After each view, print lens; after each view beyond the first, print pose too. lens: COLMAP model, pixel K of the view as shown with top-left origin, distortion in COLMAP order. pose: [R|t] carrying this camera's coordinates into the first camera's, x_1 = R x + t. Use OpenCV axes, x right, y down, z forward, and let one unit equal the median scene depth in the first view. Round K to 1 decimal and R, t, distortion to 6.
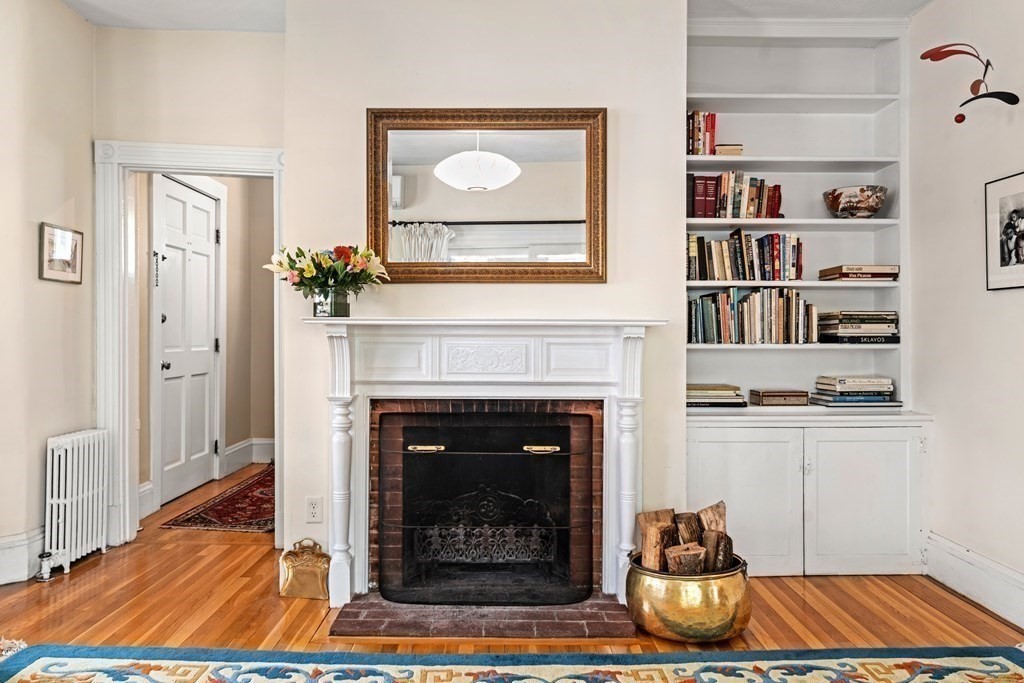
lens RADIAL K [[697.6, 0, 512.0], [0, 697.6, 341.5], [0, 0, 1]] dist [0.004255, 0.001753]
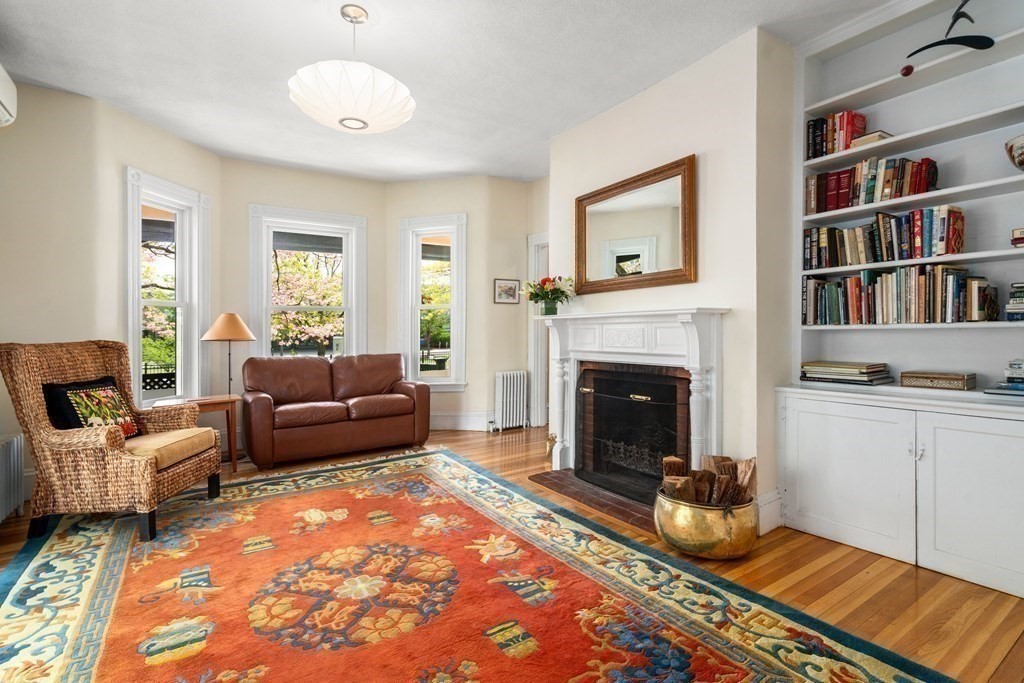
lens RADIAL K [[466.9, 0, 508.5], [0, 466.9, 319.8], [0, 0, 1]] dist [-0.001301, -0.000560]
pose [[0.556644, -0.030162, -0.830204, 0.620374], [0.013705, 0.999538, -0.027125, 0.008430], [0.830638, 0.003721, 0.556800, 0.174690]]
